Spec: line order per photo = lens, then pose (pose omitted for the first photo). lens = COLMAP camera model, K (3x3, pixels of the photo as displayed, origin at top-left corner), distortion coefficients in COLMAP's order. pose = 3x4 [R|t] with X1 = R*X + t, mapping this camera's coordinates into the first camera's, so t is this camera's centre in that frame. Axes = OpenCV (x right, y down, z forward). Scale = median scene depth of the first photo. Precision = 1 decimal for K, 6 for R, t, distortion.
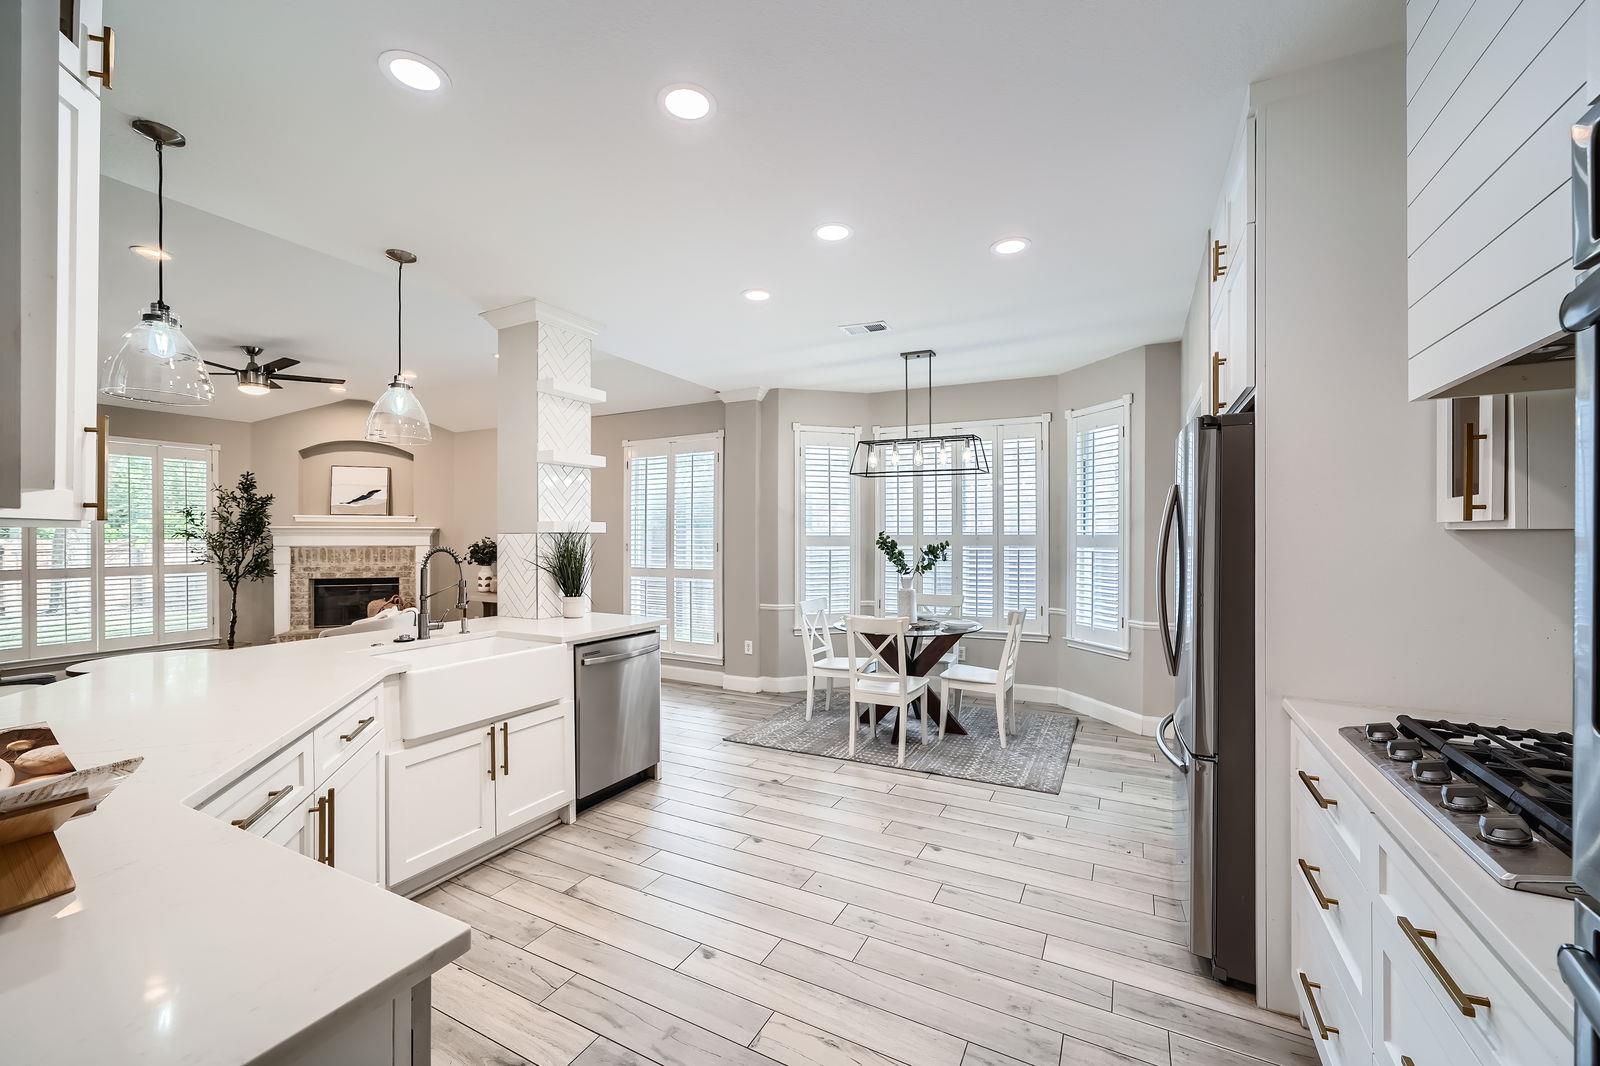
lens RADIAL K [[640.1, 0, 803.3], [0, 640.1, 536.2], [0, 0, 1]] dist [-0.012617, 0.005079]
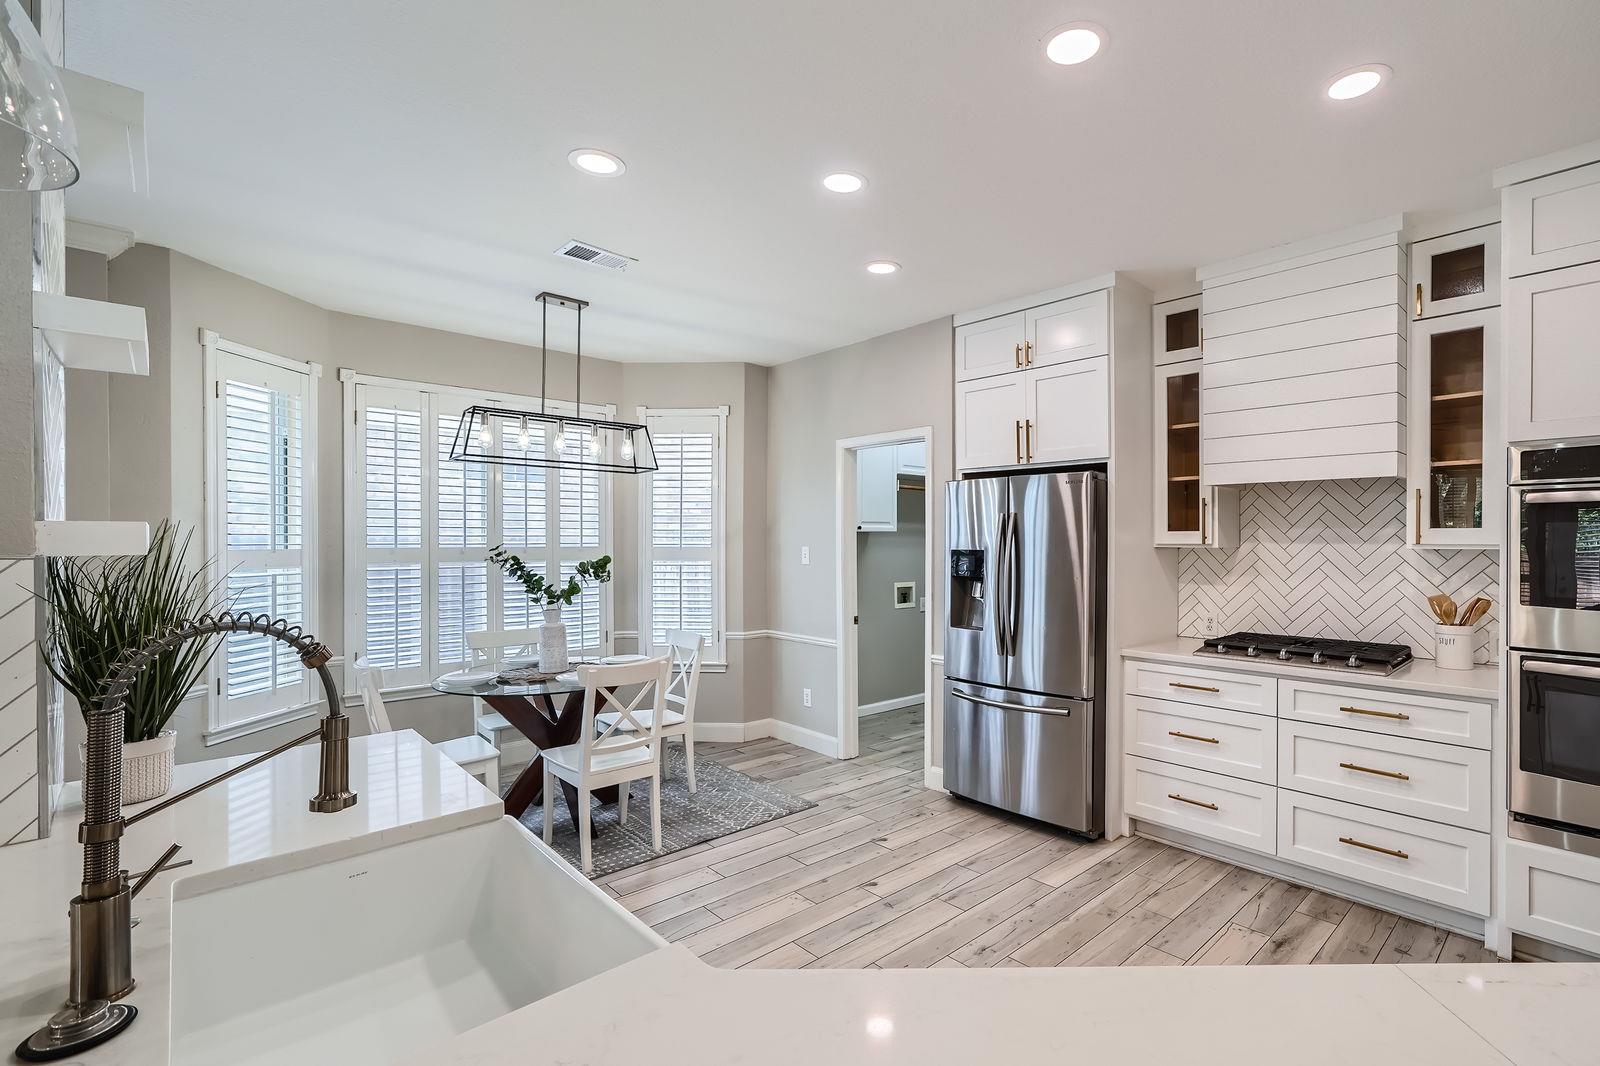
lens RADIAL K [[733.0, 0, 897.0], [0, 733.0, 539.6], [0, 0, 1]] dist [-0.019429, 0.000791]
pose [[0.307739, 0.001388, 0.951470, -0.471369], [0.003668, 0.999990, -0.002645, -0.009531], [-0.951464, 0.004304, 0.307731, 0.367485]]
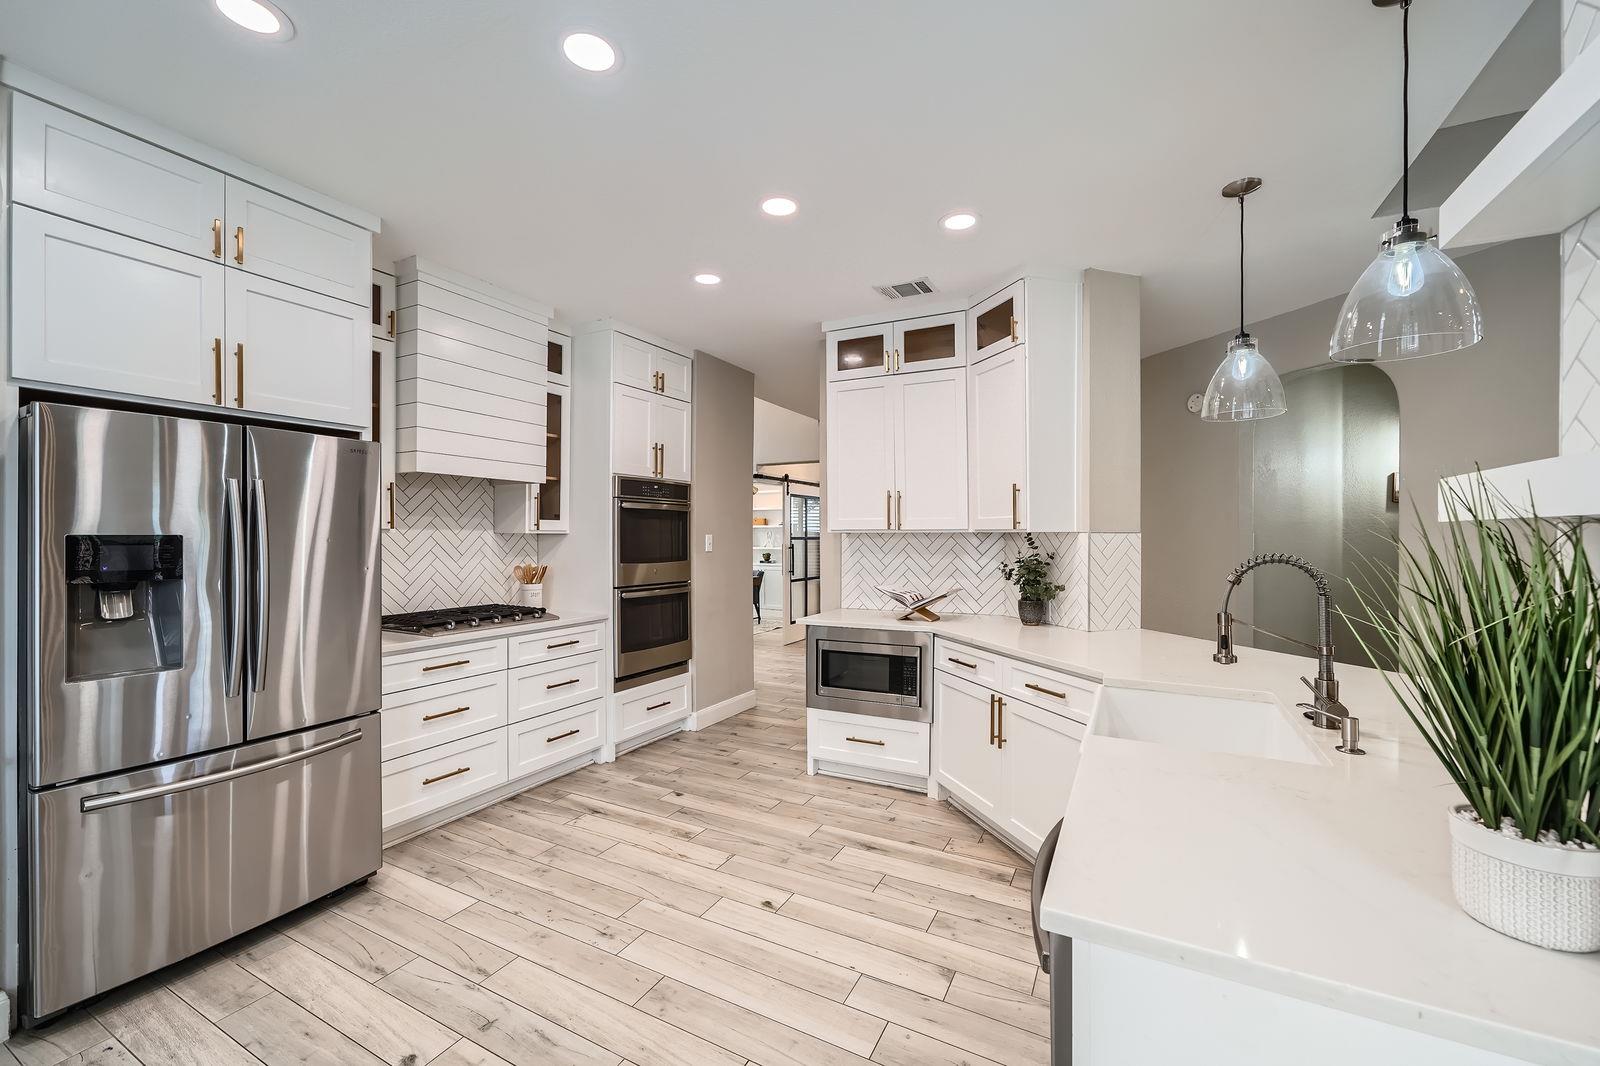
lens RADIAL K [[640.1, 0, 803.6], [0, 640.1, 535.7], [0, 0, 1]] dist [-0.012617, 0.005079]
pose [[-0.999989, 0.001123, 0.004515, -0.095053], [0.001140, 0.999992, 0.003879, -0.001693], [-0.004511, 0.003884, -0.999982, 0.928061]]
